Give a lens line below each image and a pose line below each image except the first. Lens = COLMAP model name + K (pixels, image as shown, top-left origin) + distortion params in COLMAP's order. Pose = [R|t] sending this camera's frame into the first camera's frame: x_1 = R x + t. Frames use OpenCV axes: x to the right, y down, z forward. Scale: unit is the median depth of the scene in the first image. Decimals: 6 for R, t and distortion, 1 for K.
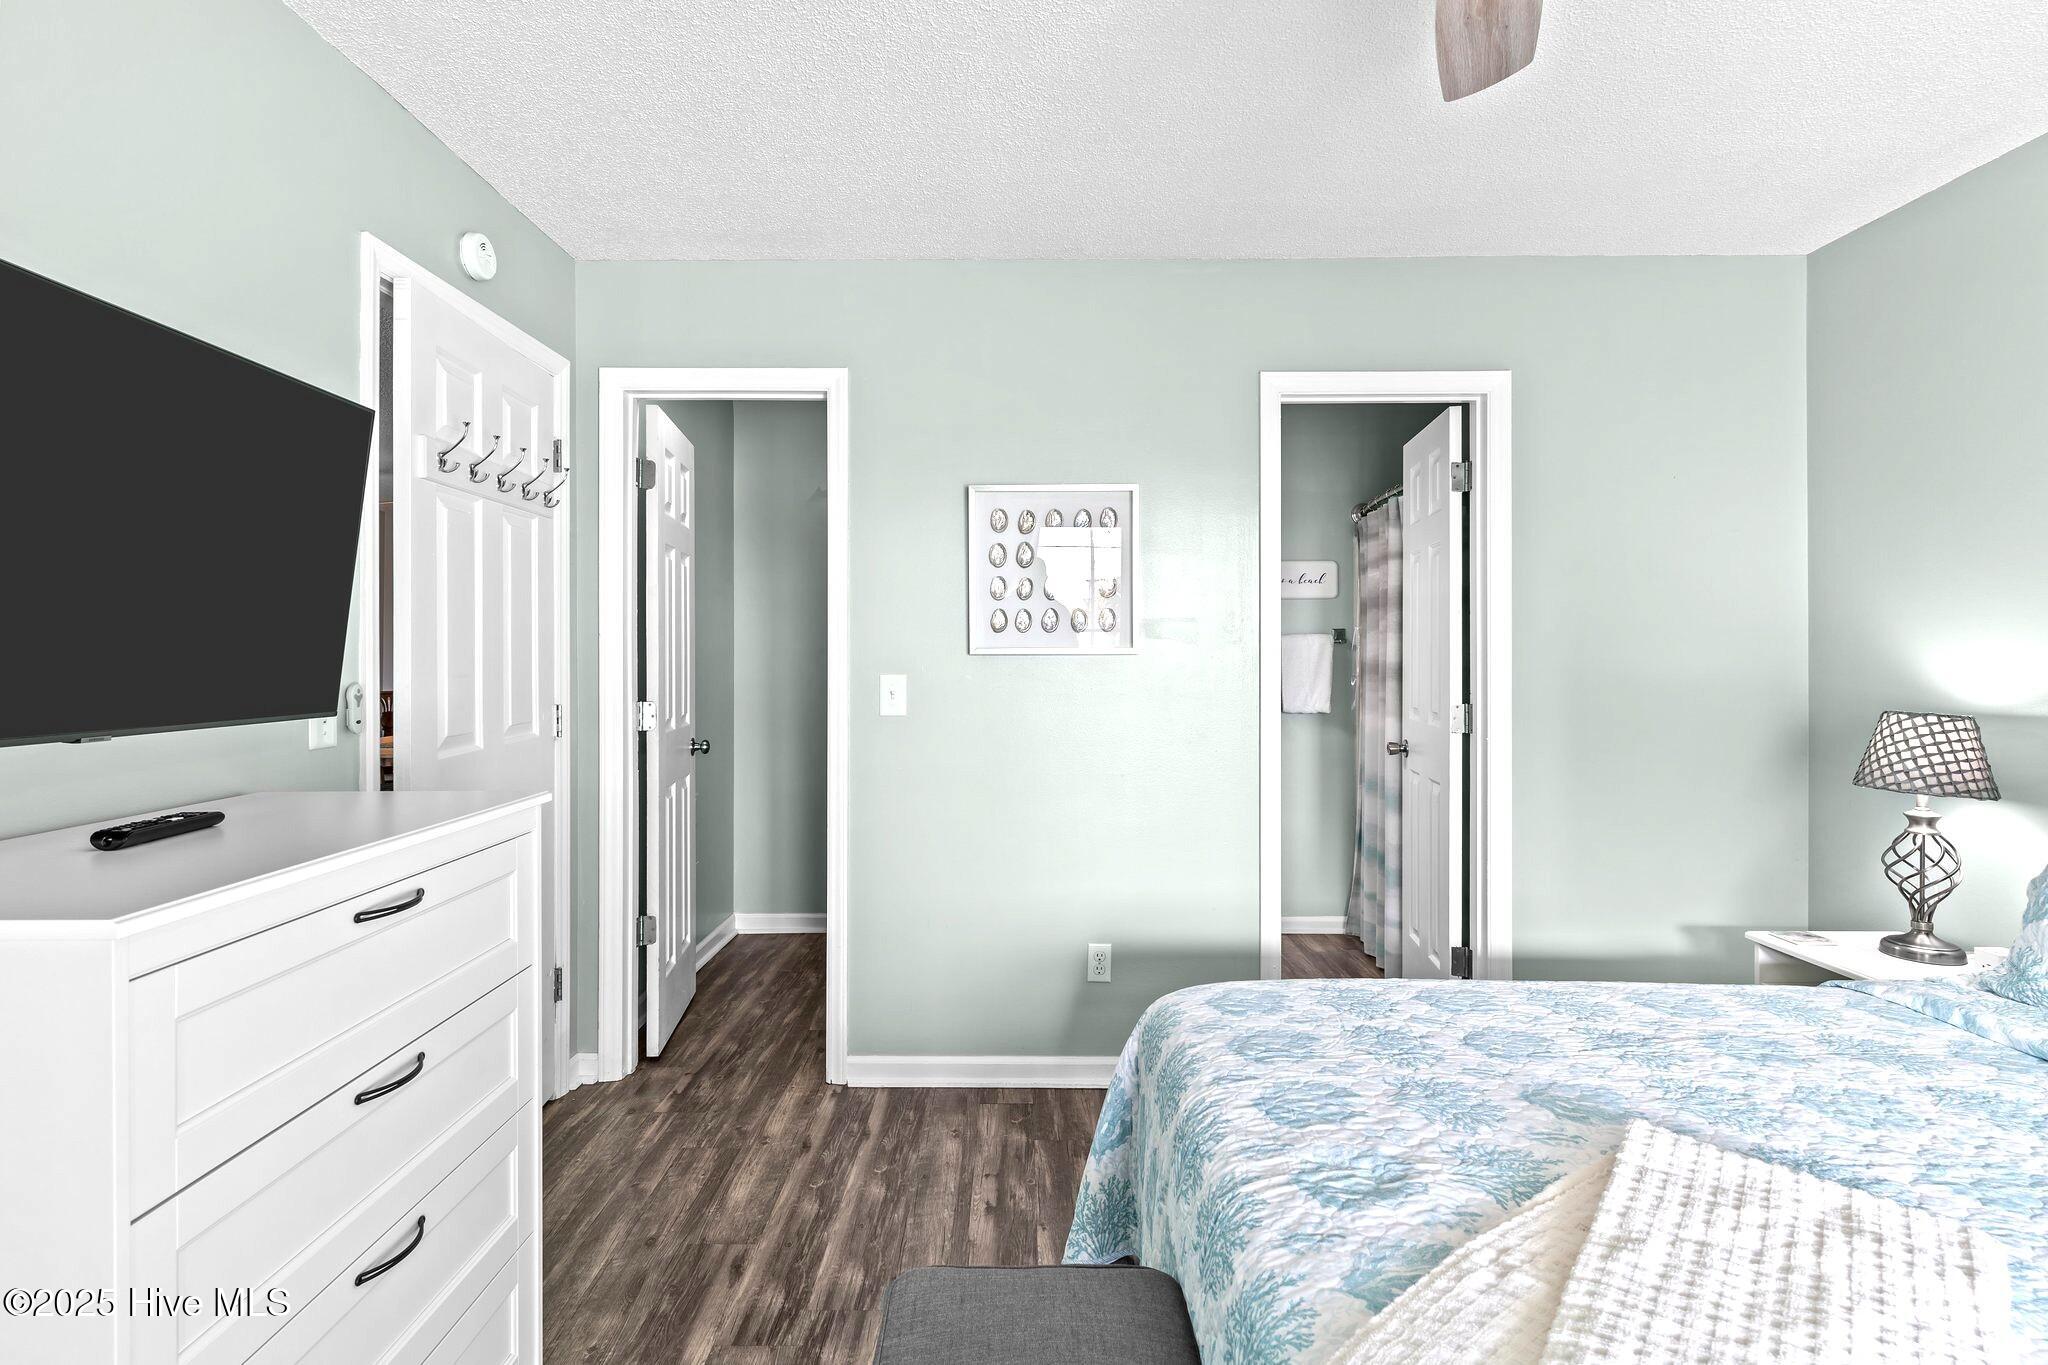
lens RADIAL K [[985.3, 0, 1028.1], [0, 985.3, 656.8], [0, 0, 1]] dist [0.004167, -0.001583]
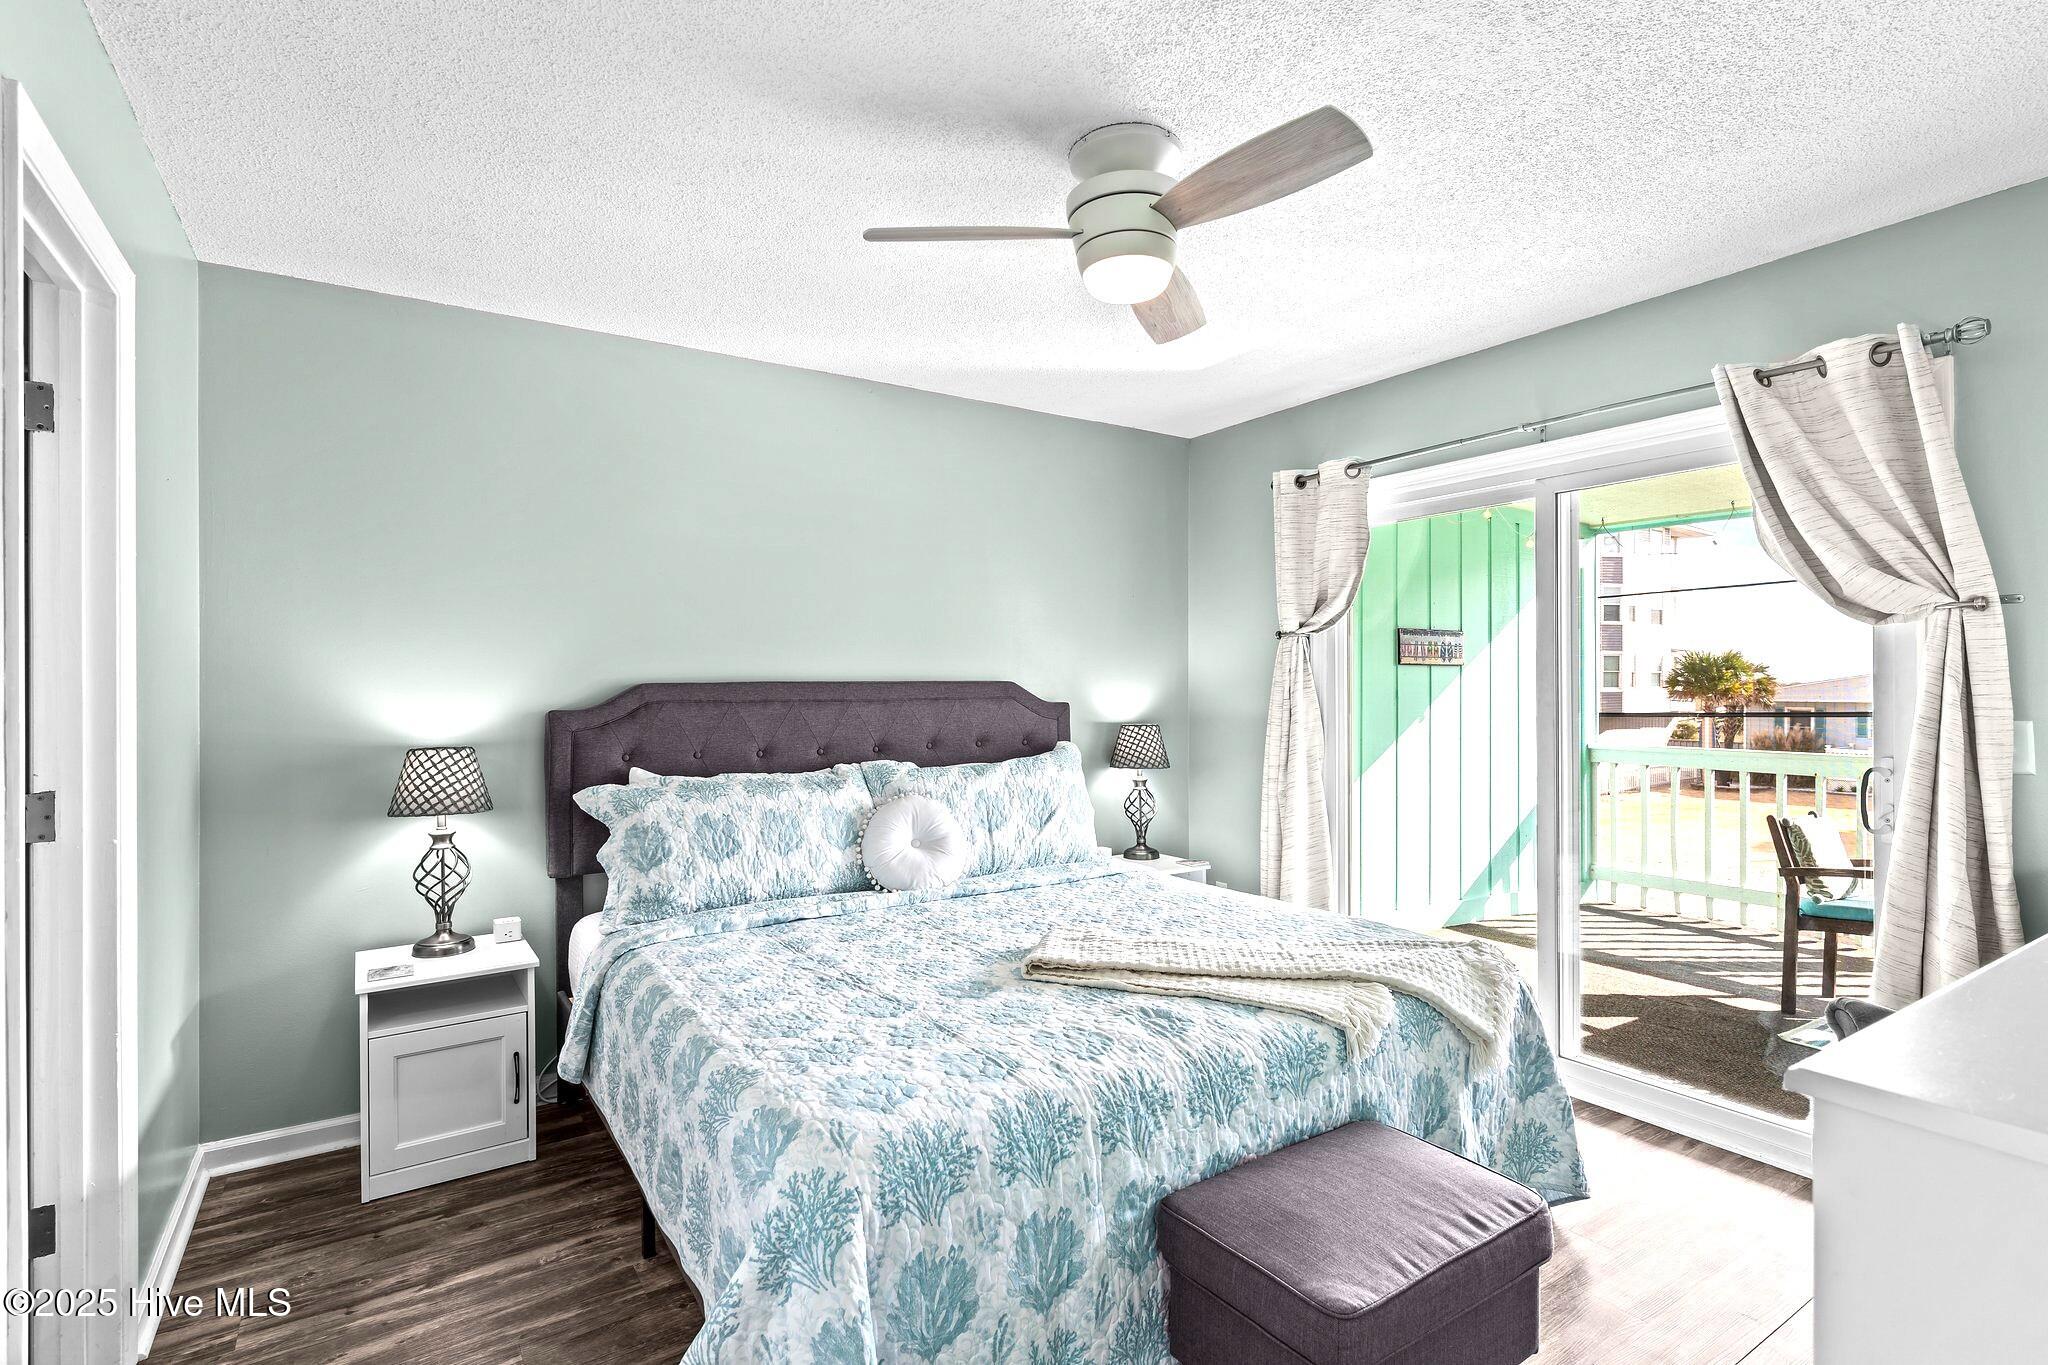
lens RADIAL K [[985.3, 0, 1014.2], [0, 985.3, 686.3], [0, 0, 1]] dist [0.004167, -0.001583]
pose [[-0.541407, -0.001455, 0.840759, -0.474684], [0.005466, 0.999971, 0.005250, -0.018735], [-0.840743, 0.007438, -0.541384, 1.075976]]
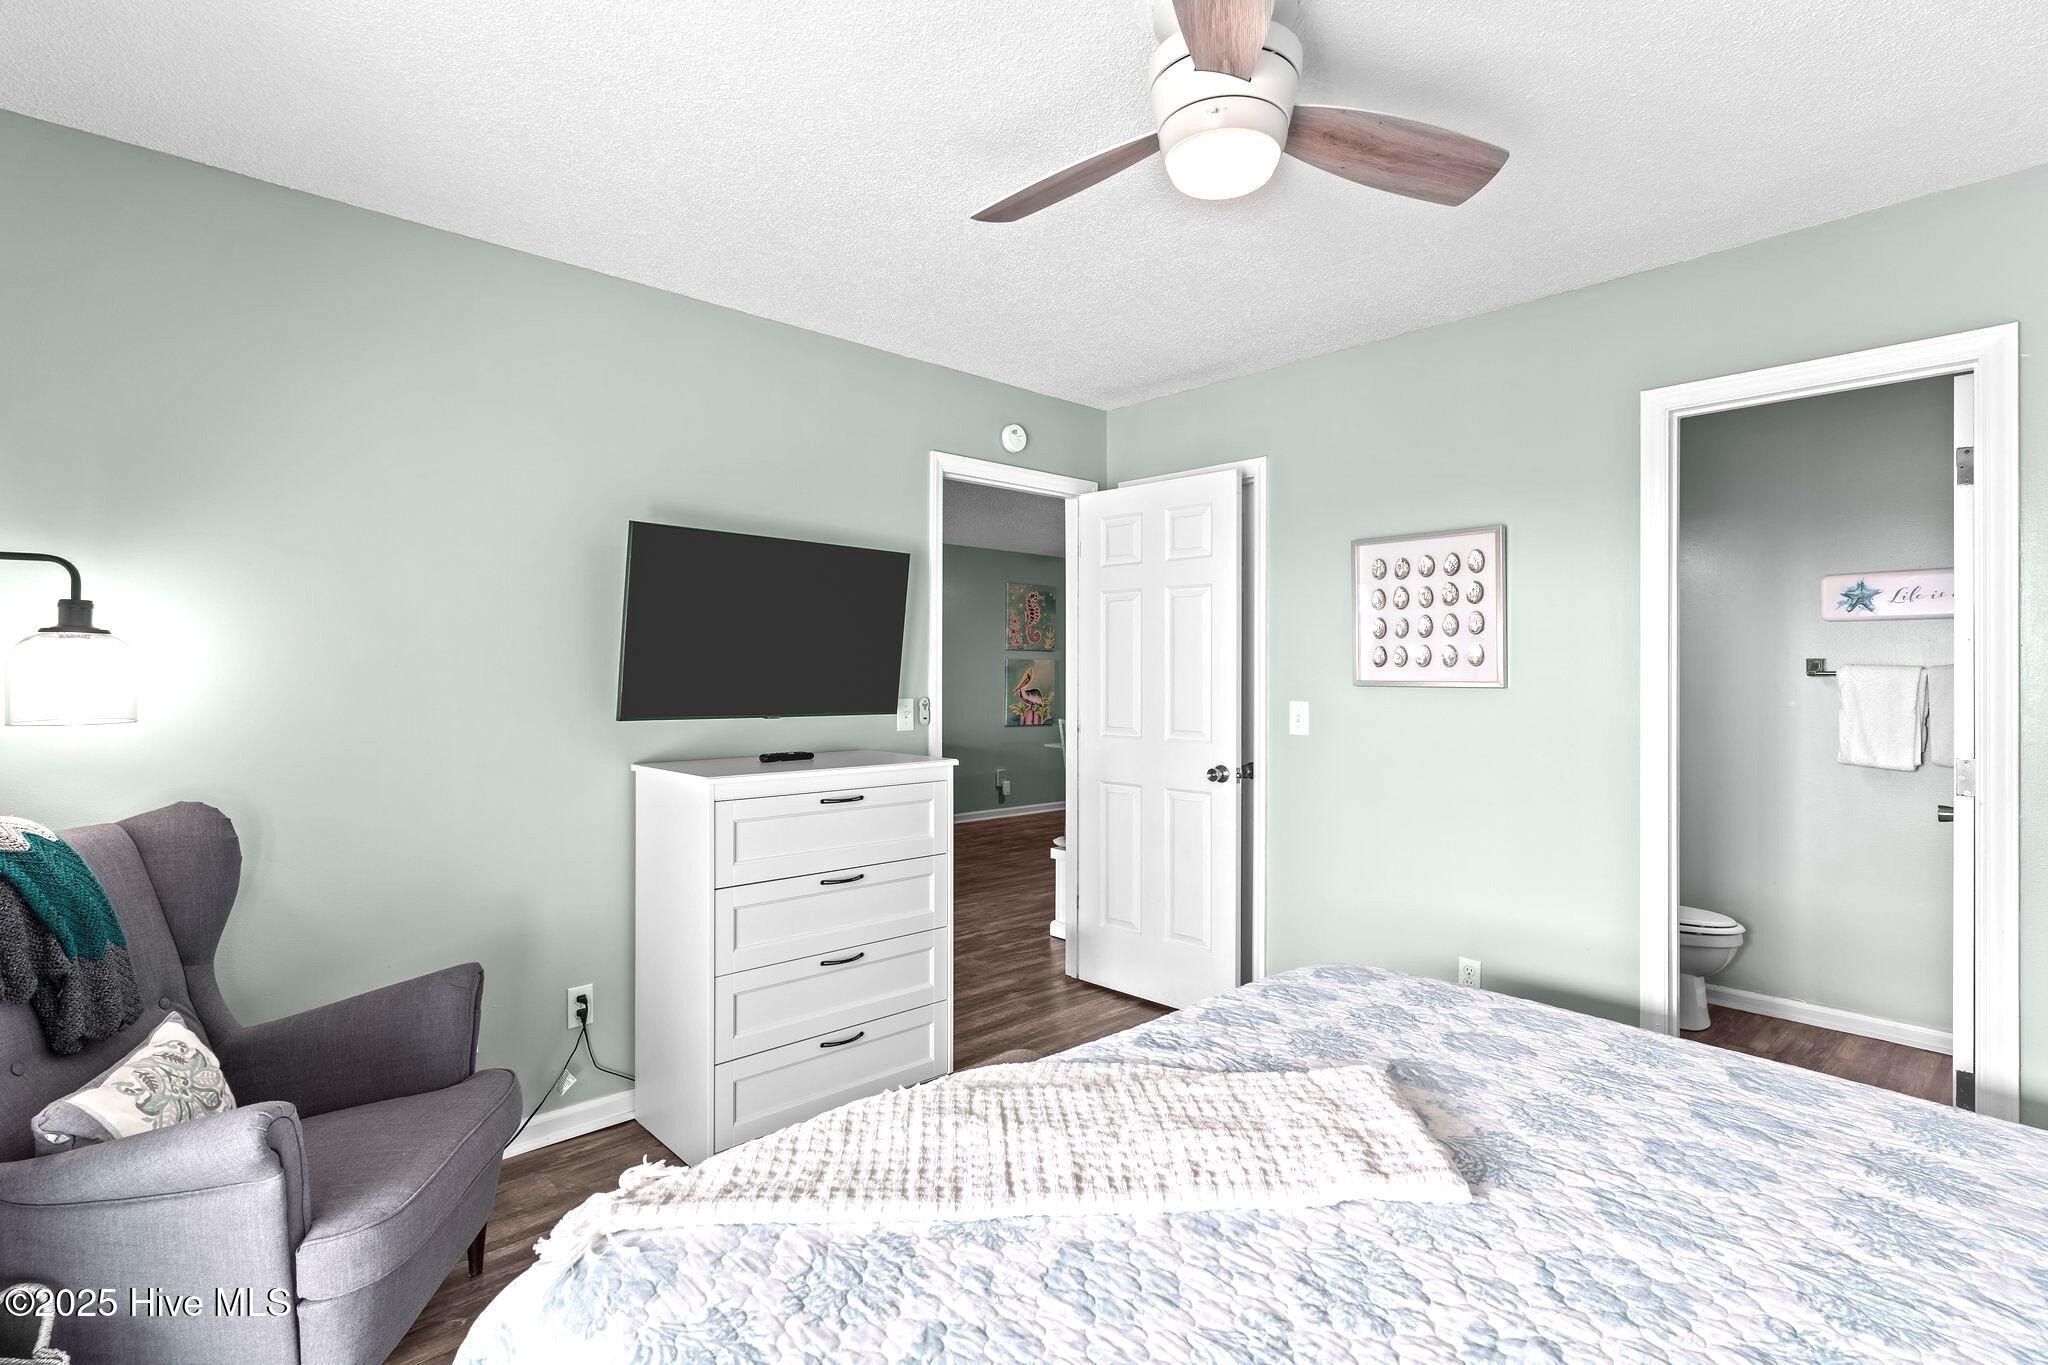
lens RADIAL K [[985.3, 0, 1019.0], [0, 985.3, 675.5], [0, 0, 1]] dist [0.004167, -0.001583]
pose [[0.675519, 0.004651, -0.737328, 0.662689], [-0.007662, 0.999970, -0.000713, -0.013412], [0.737302, 0.006131, 0.675535, -0.098986]]
